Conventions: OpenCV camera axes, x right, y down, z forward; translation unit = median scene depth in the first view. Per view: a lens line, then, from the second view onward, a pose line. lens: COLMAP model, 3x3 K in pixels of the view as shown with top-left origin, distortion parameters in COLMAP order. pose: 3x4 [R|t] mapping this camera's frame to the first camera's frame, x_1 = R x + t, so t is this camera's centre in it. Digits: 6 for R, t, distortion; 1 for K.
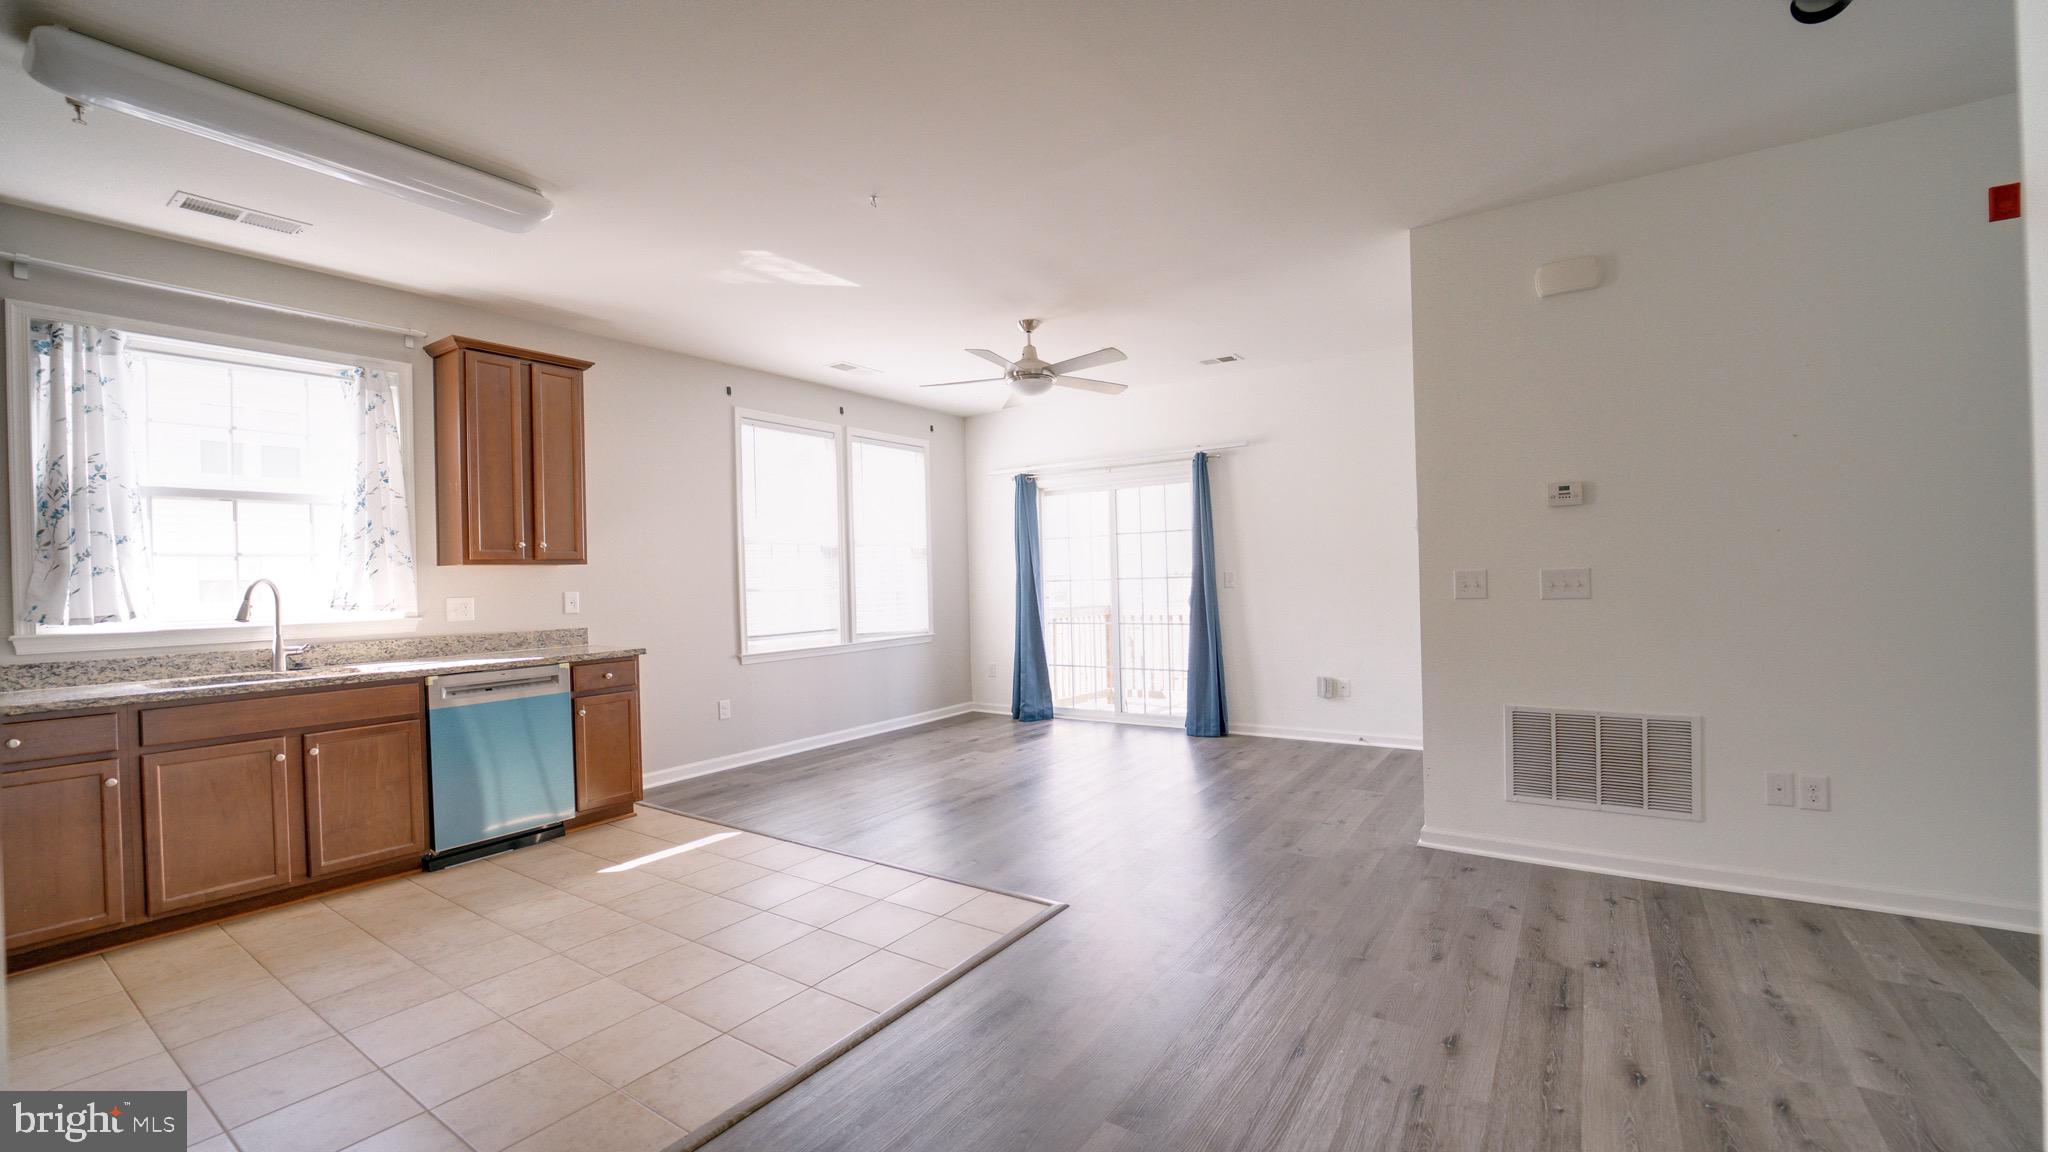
lens RADIAL K [[830.4, 0, 1030.1], [0, 830.4, 577.7], [0, 0, 1]] dist [-0.023621, -0.000273]
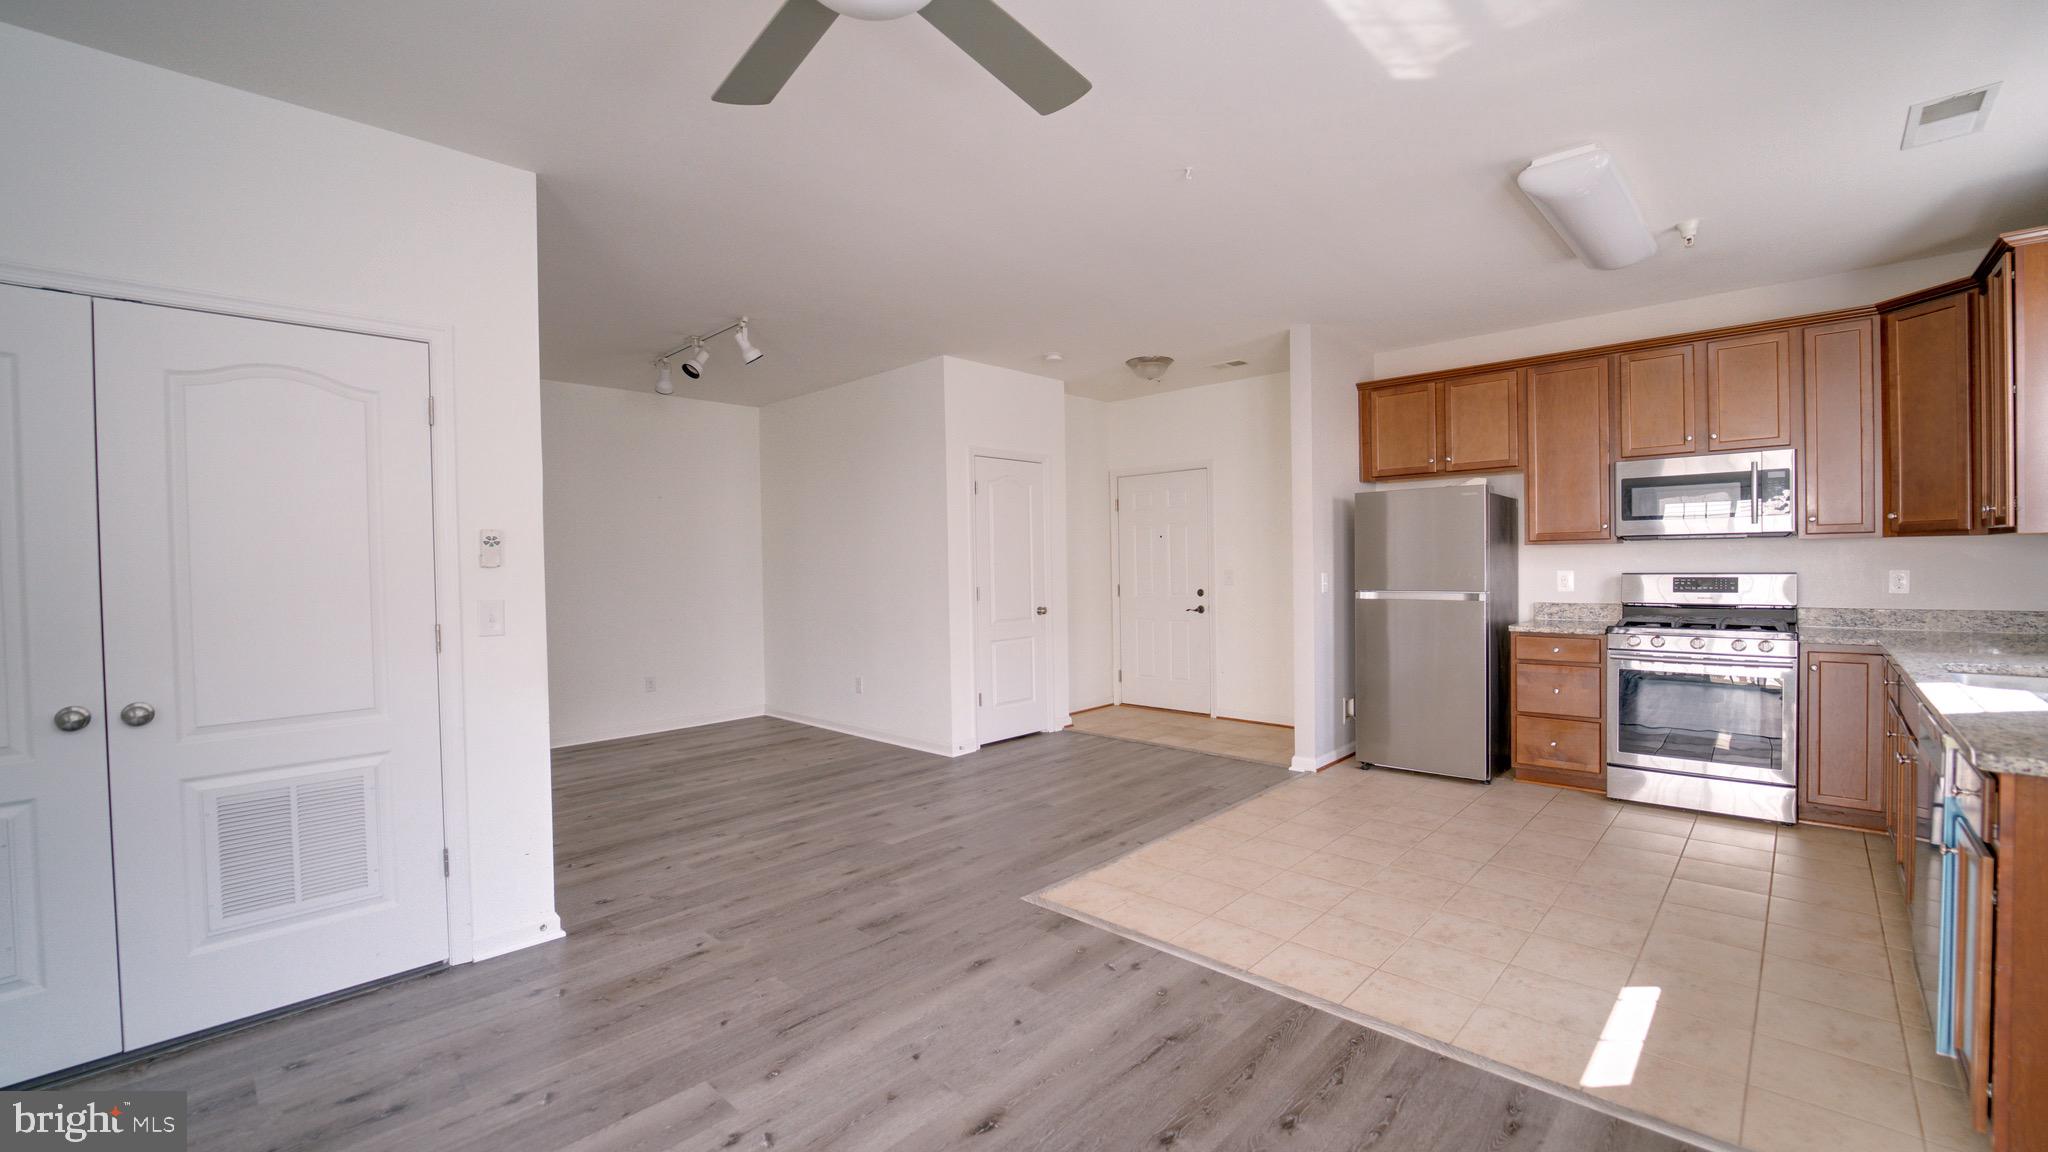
lens RADIAL K [[830.4, 0, 1026.8], [0, 830.4, 574.4], [0, 0, 1]] dist [-0.023621, -0.000273]
pose [[-0.985966, 0.040399, 0.161985, -0.113612], [0.042774, 0.999022, 0.011196, -0.018751], [-0.161374, 0.017967, -0.986730, 1.565279]]
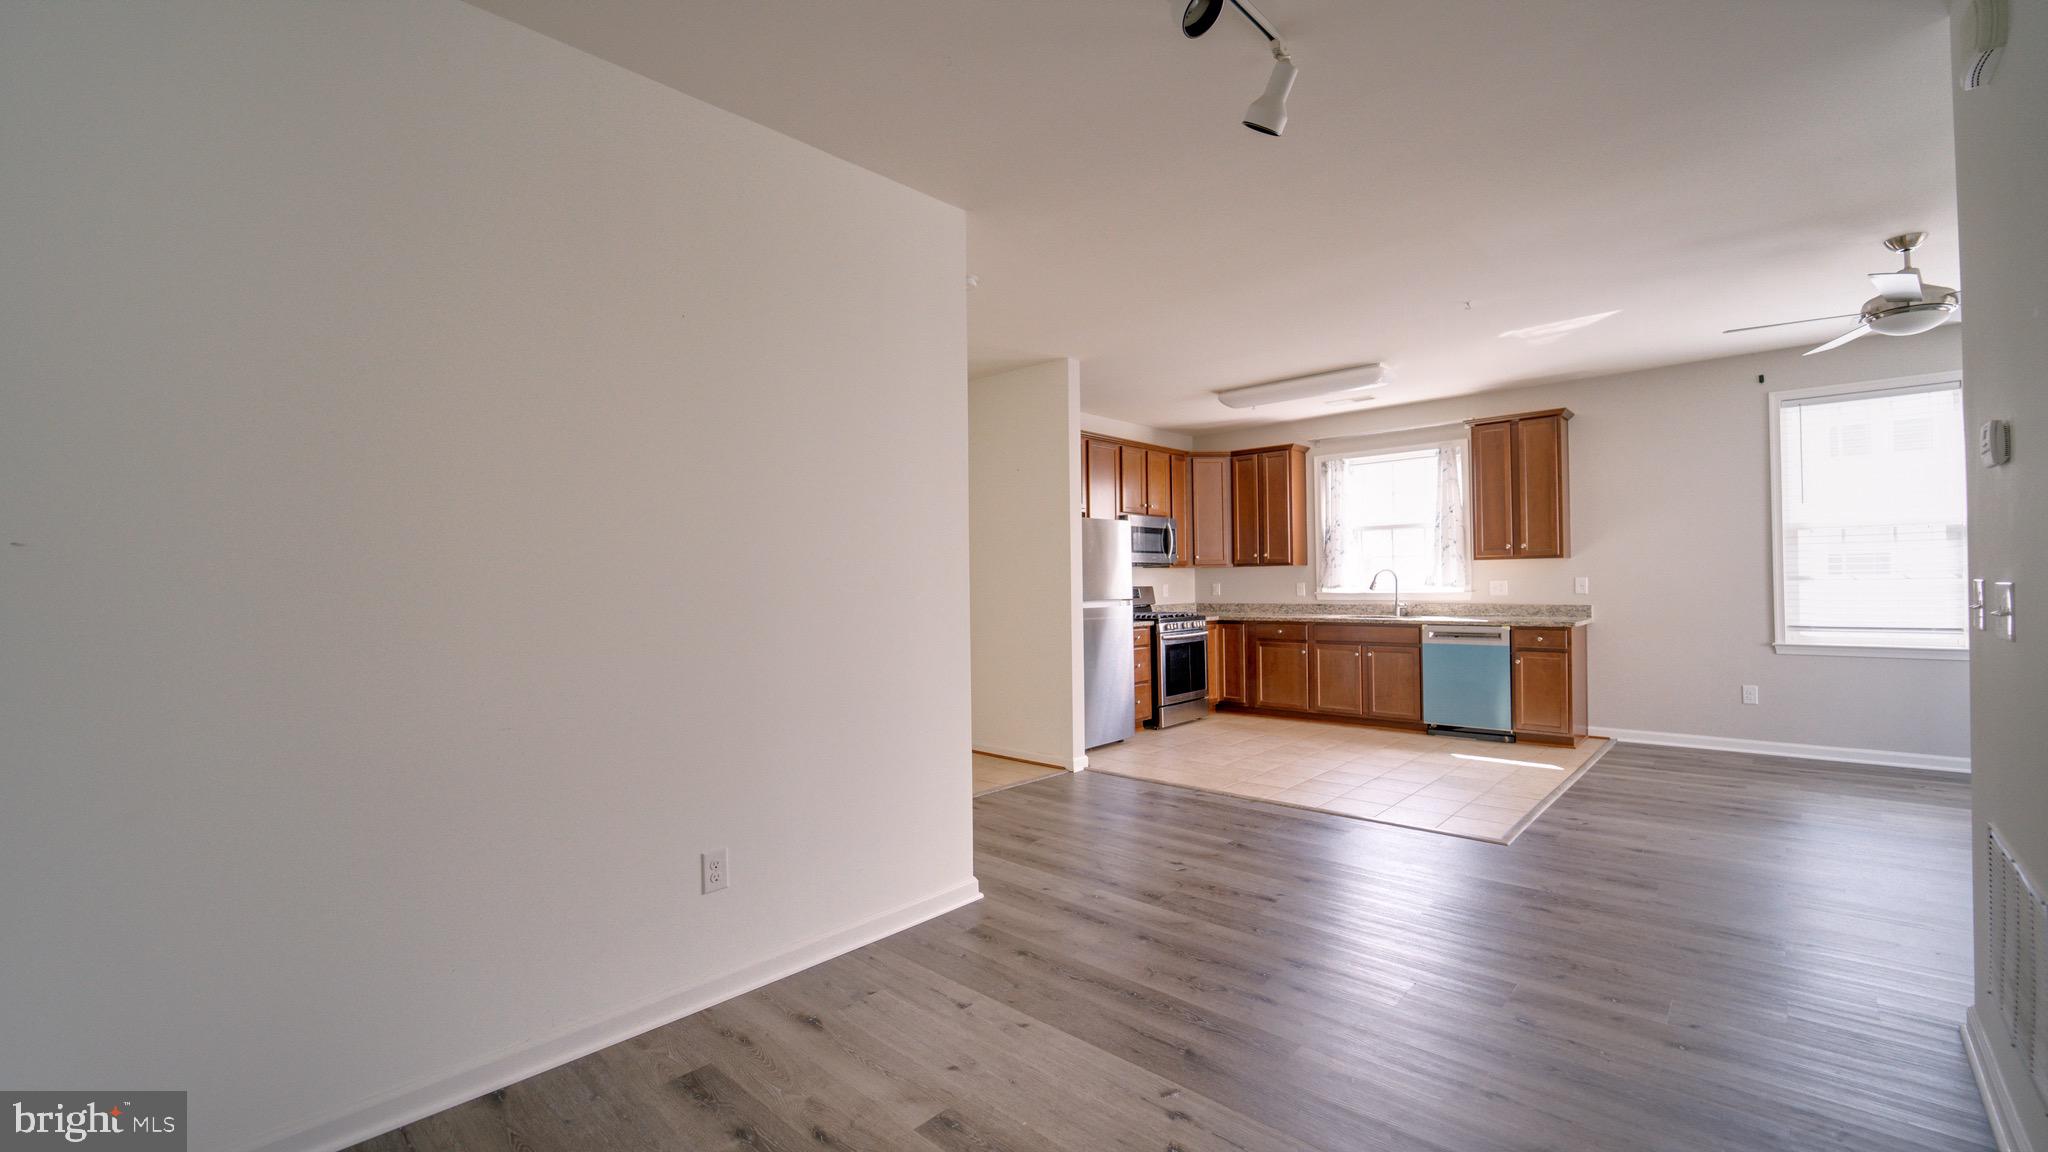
lens RADIAL K [[830.4, 0, 1028.6], [0, 830.4, 577.1], [0, 0, 1]] dist [-0.023621, -0.000273]
pose [[-0.152176, 0.022356, -0.988101, 1.047595], [0.019318, 0.999620, 0.019641, -0.031355], [0.988165, -0.016100, -0.152550, 0.378173]]
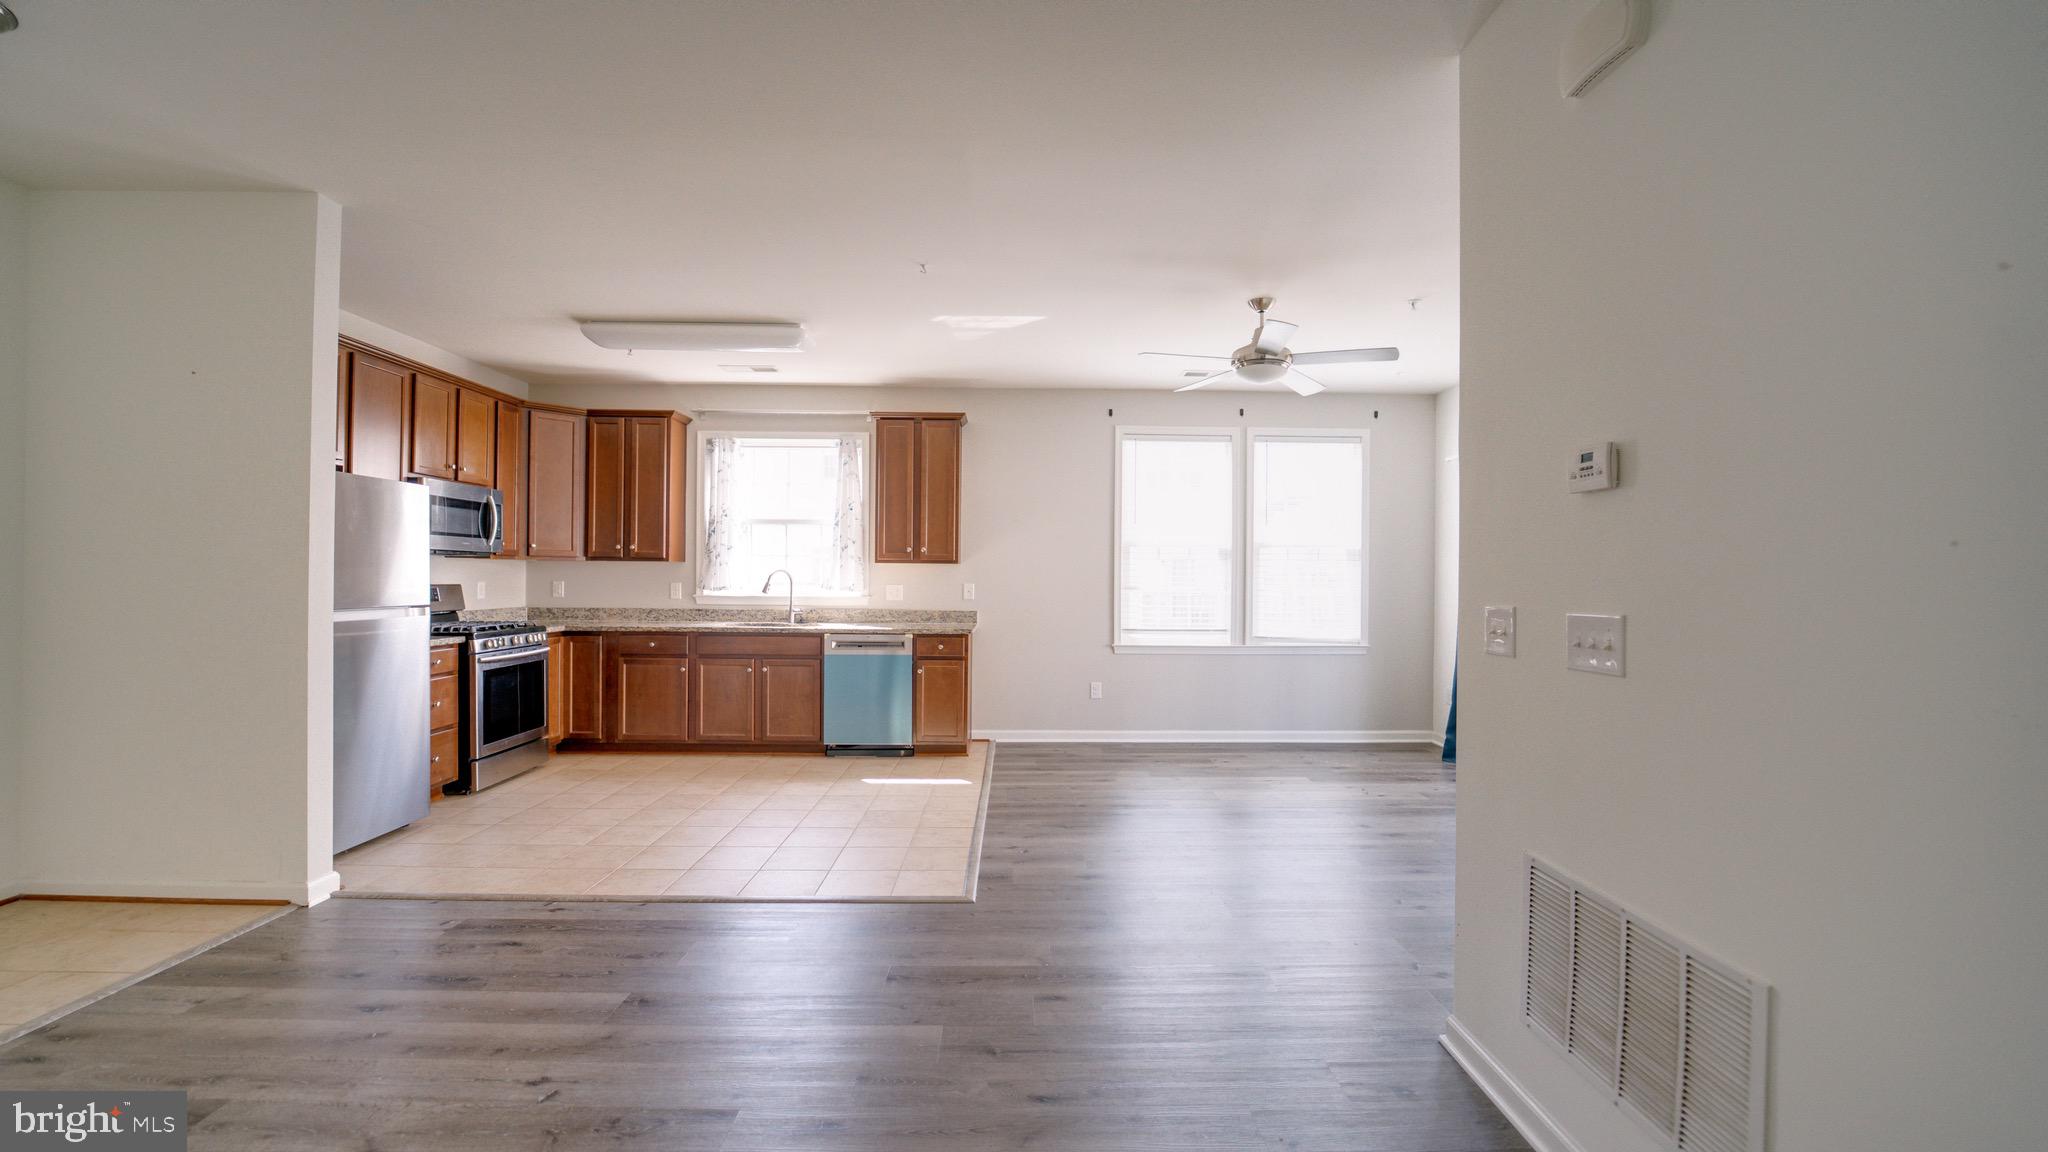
lens RADIAL K [[830.4, 0, 1034.1], [0, 830.4, 576.6], [0, 0, 1]] dist [-0.023621, -0.000273]
pose [[0.581631, 0.031824, -0.812830, 0.717251], [-0.024273, 0.999468, 0.021762, -0.030889], [0.813090, 0.007073, 0.582094, 0.348604]]
